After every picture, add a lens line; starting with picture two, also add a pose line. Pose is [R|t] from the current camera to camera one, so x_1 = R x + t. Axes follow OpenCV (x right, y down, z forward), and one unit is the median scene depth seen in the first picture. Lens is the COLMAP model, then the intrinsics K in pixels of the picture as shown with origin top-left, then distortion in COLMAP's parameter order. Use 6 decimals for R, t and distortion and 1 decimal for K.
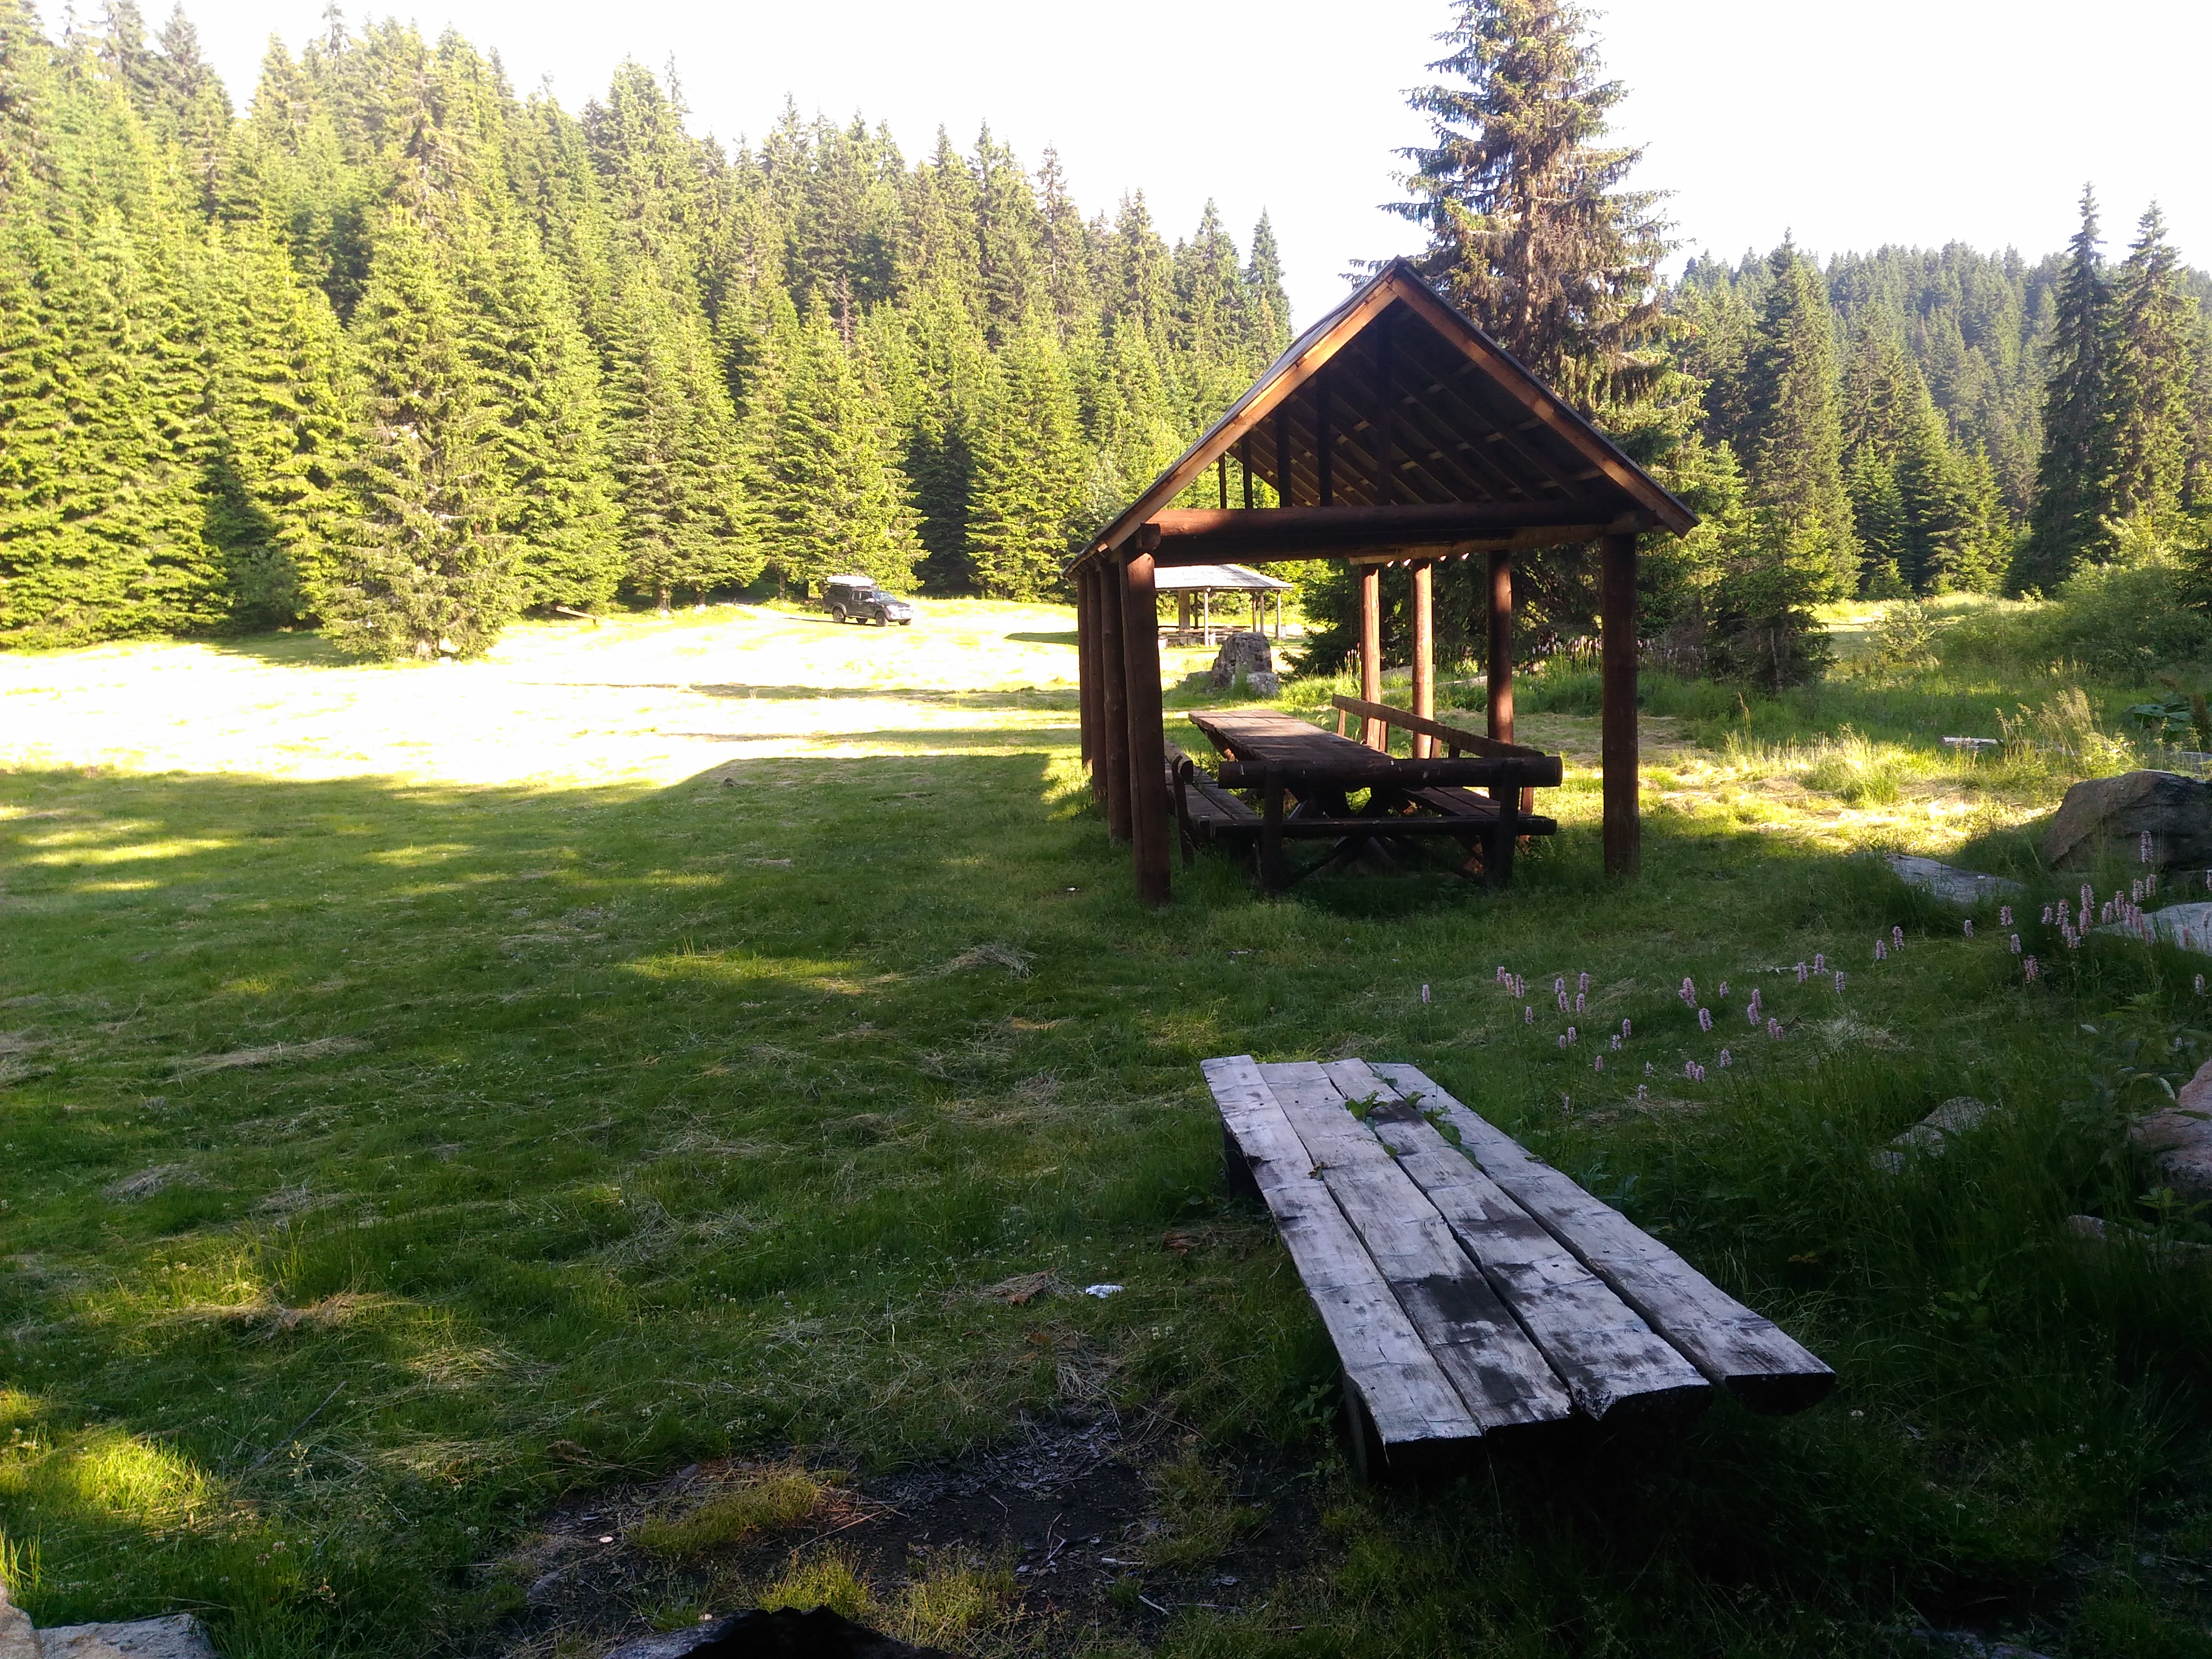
lens RADIAL K [[1670.1, 0, 1106.0], [0, 1670.1, 829.5], [0, 0, 1]] dist [0.093372, -0.160685]
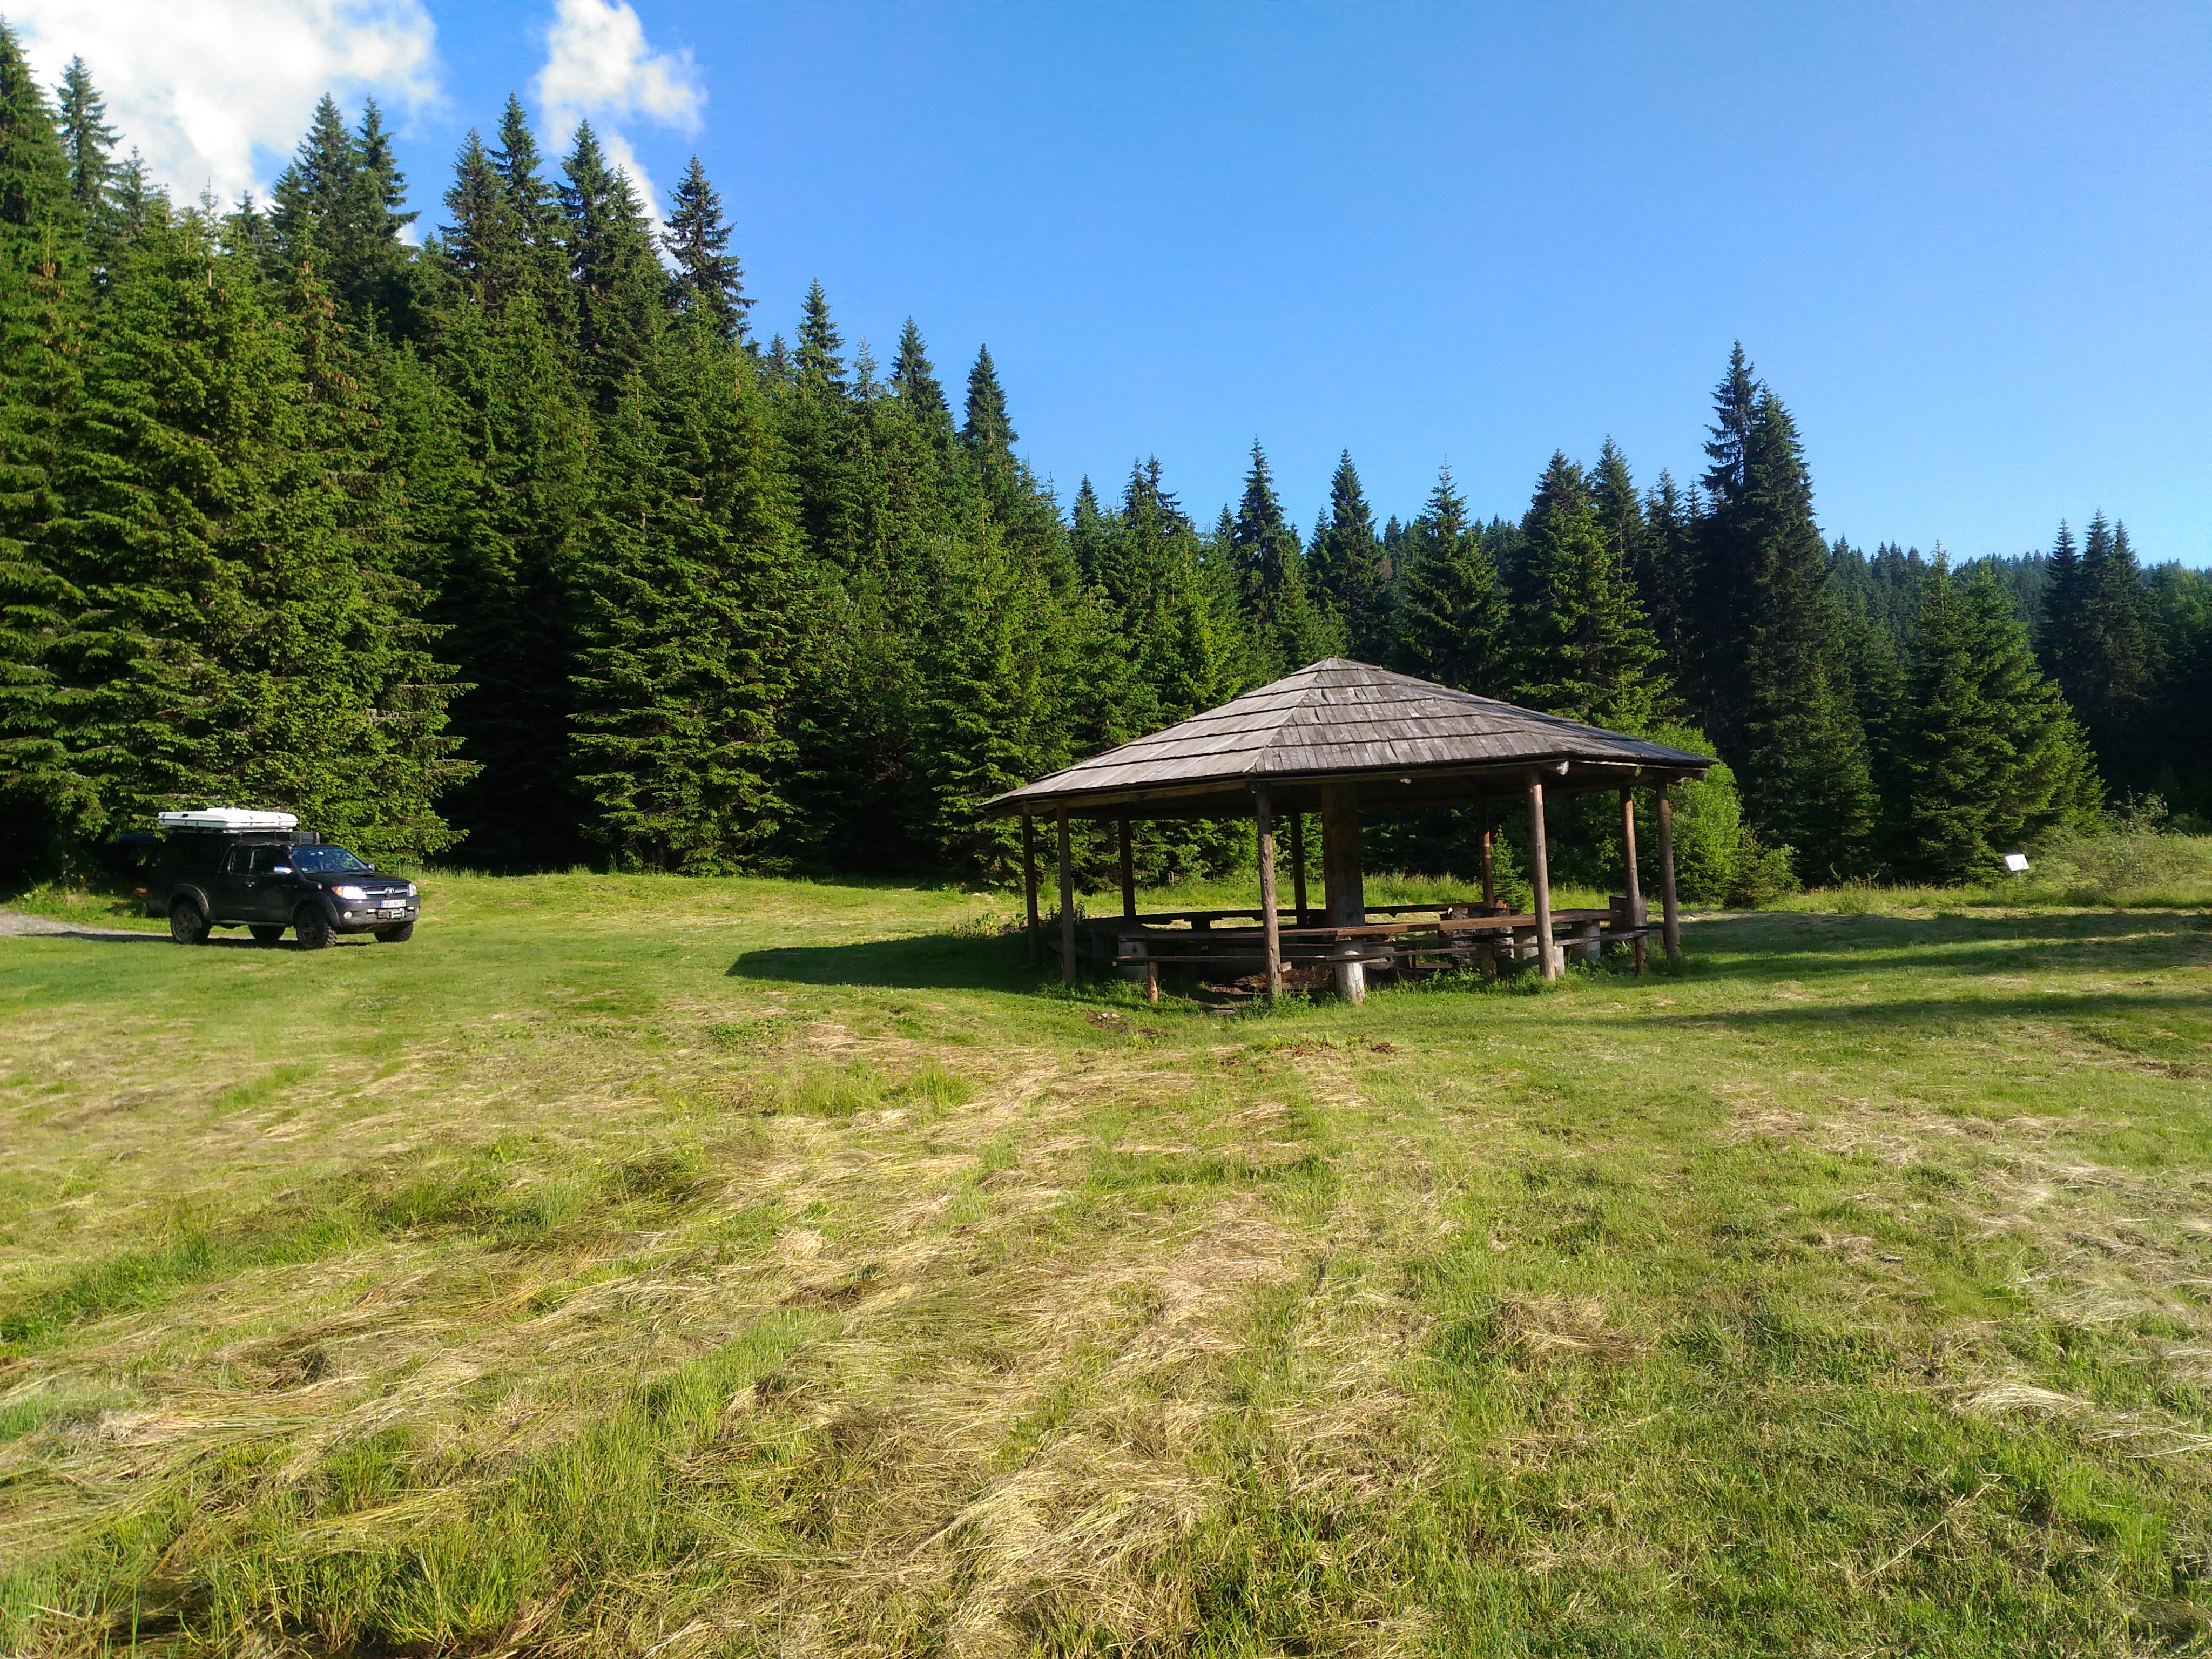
lens RADIAL K [[1670.1, 0, 1106.0], [0, 1670.1, 829.5], [0, 0, 1]] dist [0.093372, -0.160685]
pose [[0.971911, -0.025790, 0.233932, -0.049788], [0.066031, 0.983935, -0.165865, -0.065558], [-0.225896, 0.176653, 0.958000, 0.534885]]
